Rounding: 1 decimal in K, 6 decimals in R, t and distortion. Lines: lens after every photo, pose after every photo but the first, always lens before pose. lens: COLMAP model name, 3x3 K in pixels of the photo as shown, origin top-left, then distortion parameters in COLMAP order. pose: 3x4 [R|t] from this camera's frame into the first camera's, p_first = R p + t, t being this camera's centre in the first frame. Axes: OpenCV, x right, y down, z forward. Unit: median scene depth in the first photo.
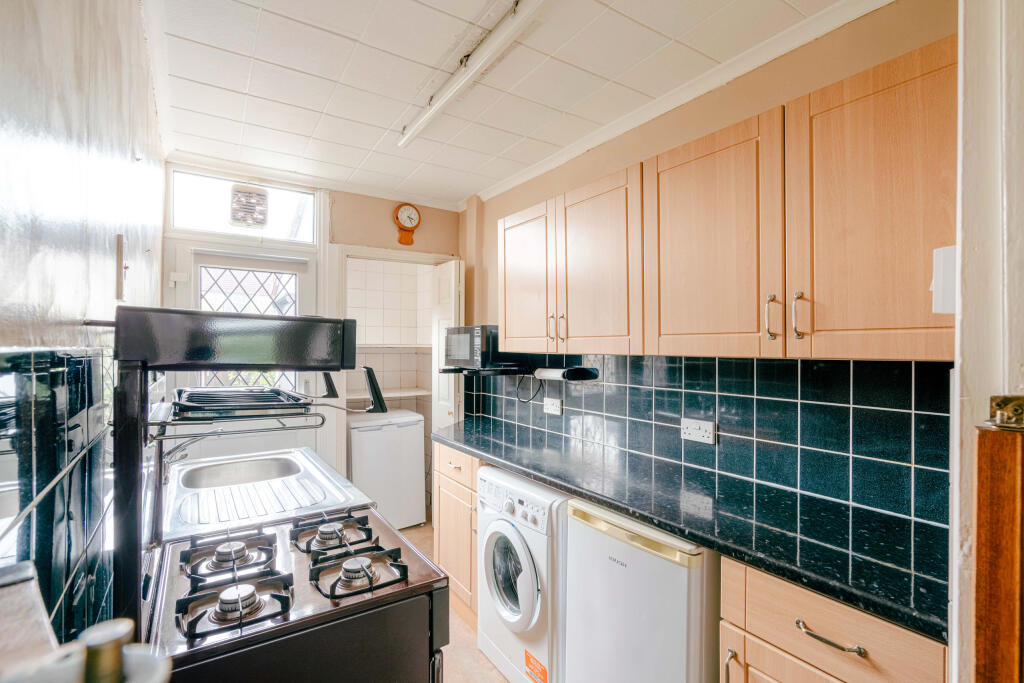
lens RADIAL K [[479.4, 0, 515.9], [0, 479.4, 347.5], [0, 0, 1]] dist [-0.010699, 0.000246]
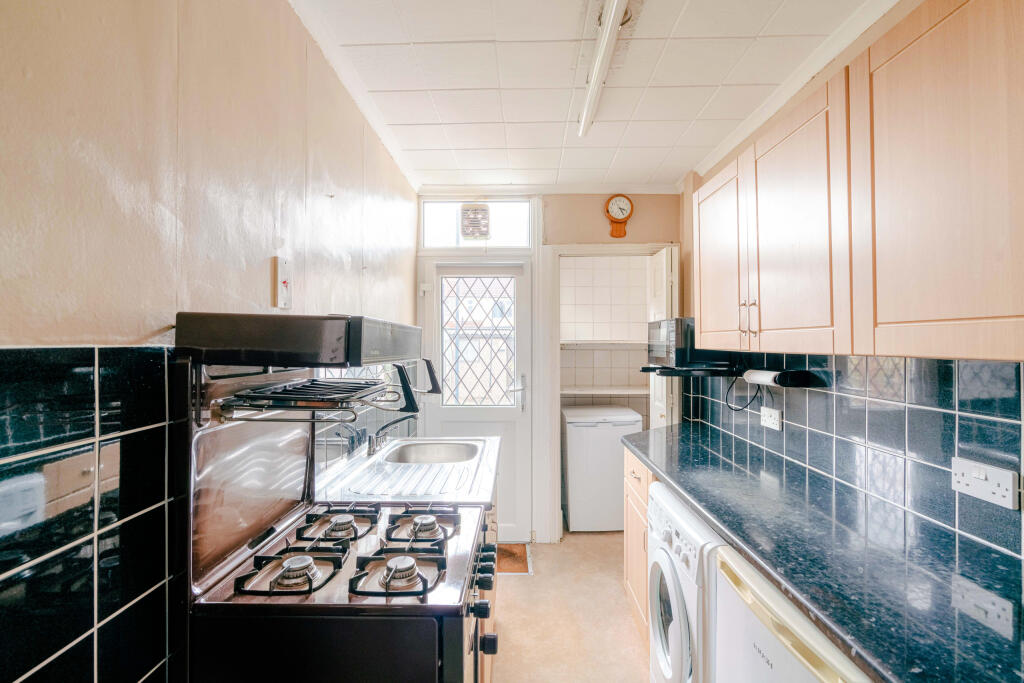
lens RADIAL K [[467.4, 0, 509.5], [0, 467.4, 342.4], [0, 0, 1]] dist [-0.012094, 0.007027]
pose [[0.824372, -0.003747, -0.566036, 0.151357], [0.002364, 0.999992, -0.003176, -0.000550], [0.566044, 0.001280, 0.824374, 0.124684]]
